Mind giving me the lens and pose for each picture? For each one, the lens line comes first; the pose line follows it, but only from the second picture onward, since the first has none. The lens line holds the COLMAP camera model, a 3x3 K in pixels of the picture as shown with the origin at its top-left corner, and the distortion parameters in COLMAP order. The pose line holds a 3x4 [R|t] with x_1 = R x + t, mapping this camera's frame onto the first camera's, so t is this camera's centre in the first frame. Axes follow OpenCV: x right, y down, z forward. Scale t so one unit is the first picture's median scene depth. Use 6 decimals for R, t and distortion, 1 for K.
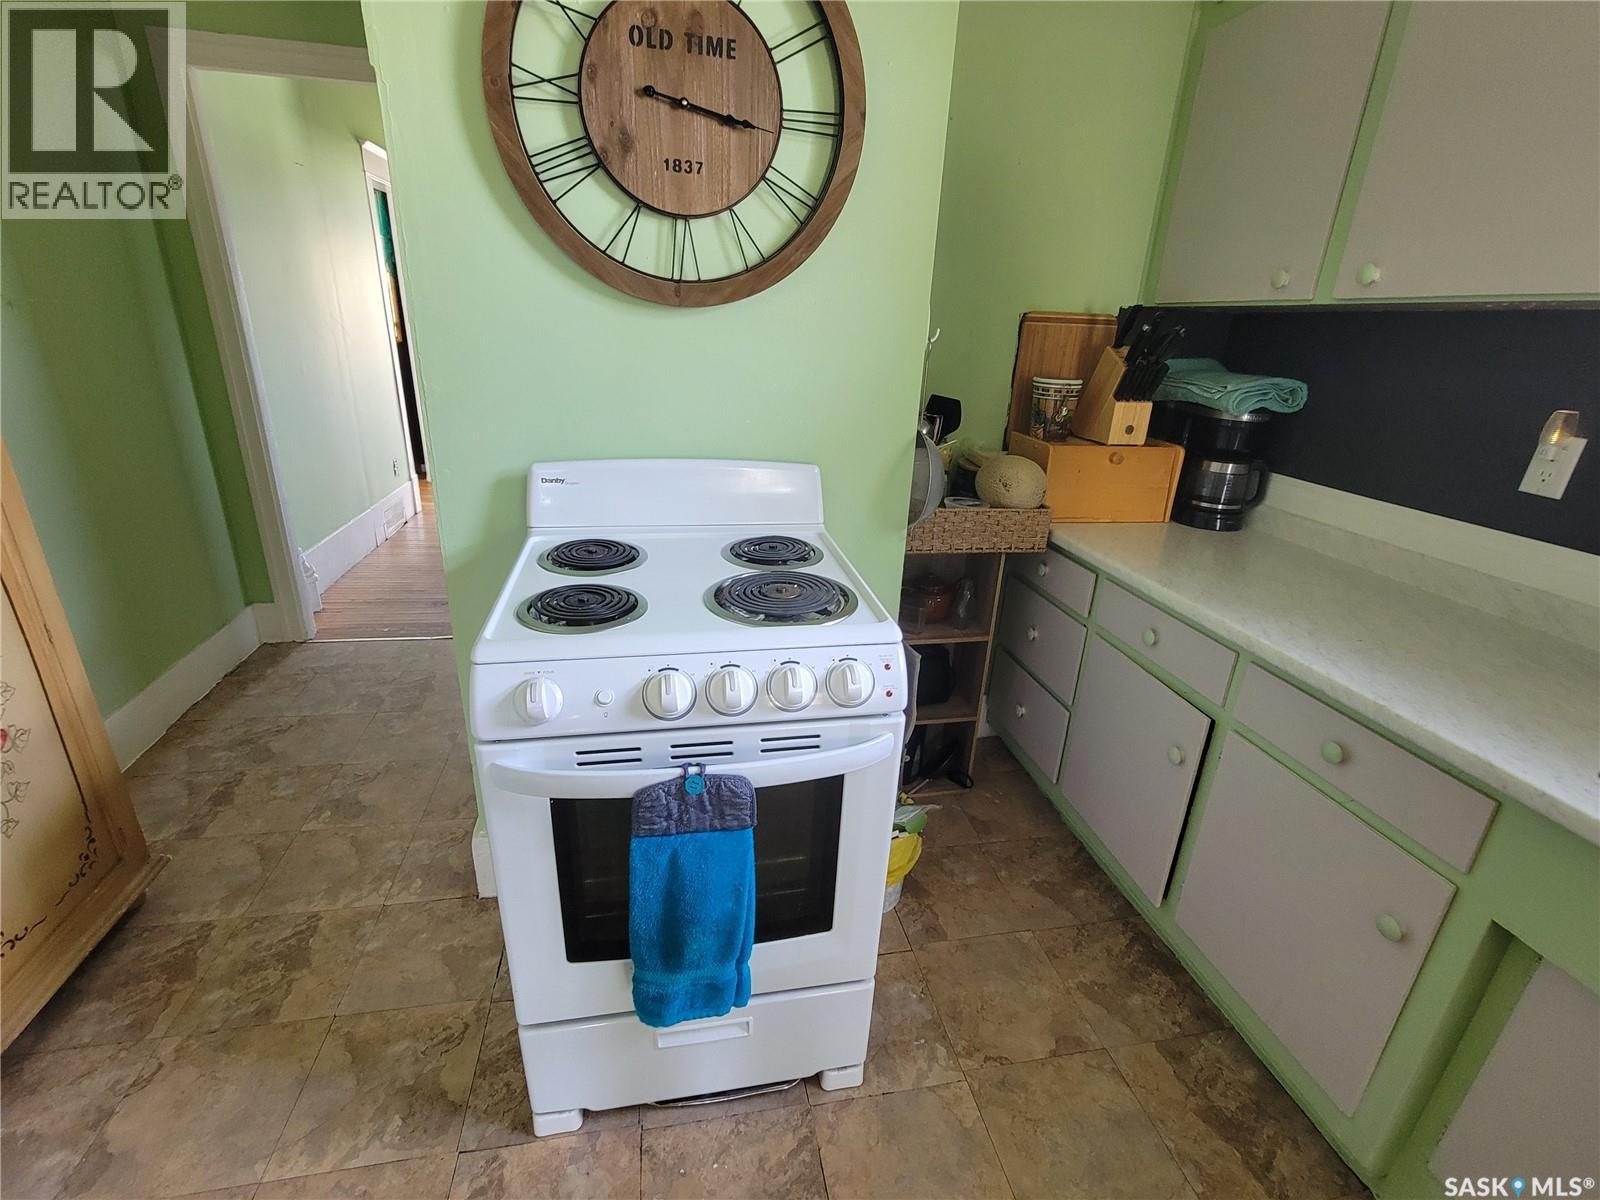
lens RADIAL K [[717.7, 0, 797.0], [0, 717.7, 595.7], [0, 0, 1]] dist [-0.003331, -0.000295]
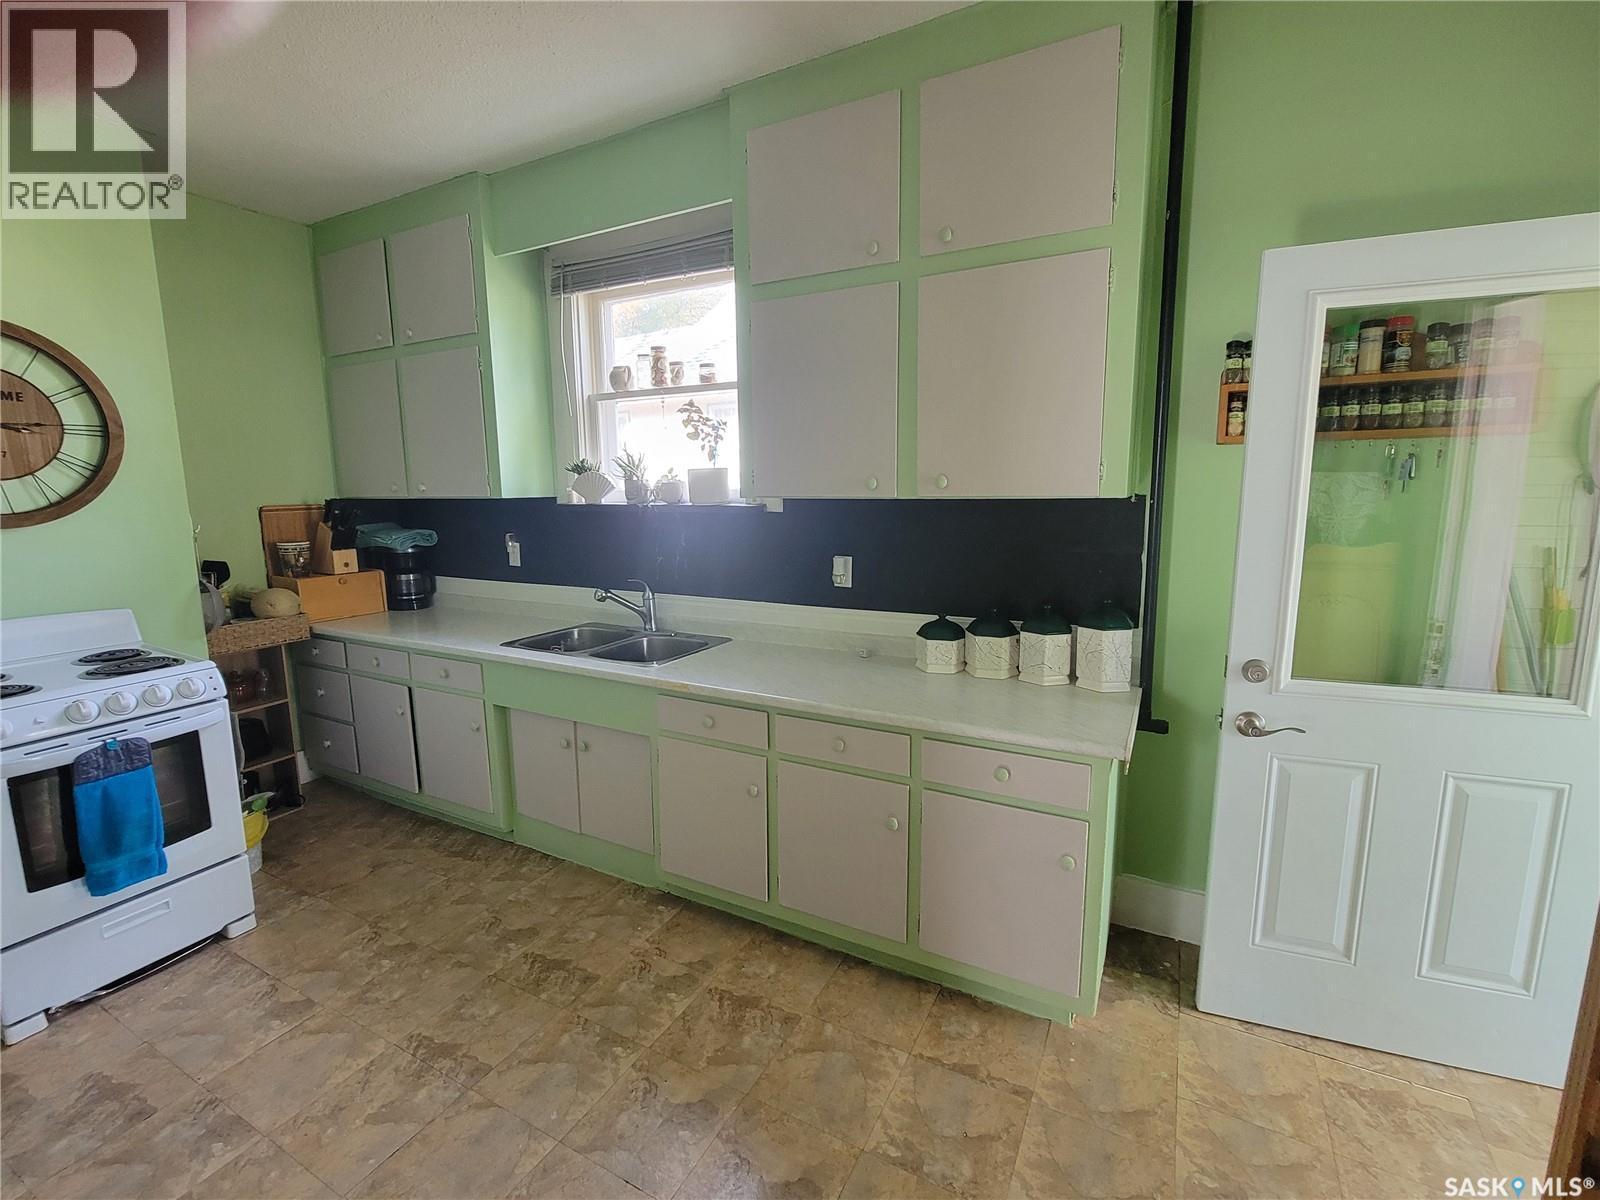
lens RADIAL K [[717.7, 0, 797.0], [0, 717.7, 595.7], [0, 0, 1]] dist [-0.003331, -0.000295]
pose [[0.636389, -0.166063, 0.753281, -0.191388], [0.308188, 0.949960, -0.050943, 0.293381], [-0.707127, 0.264572, 0.655723, -0.995346]]
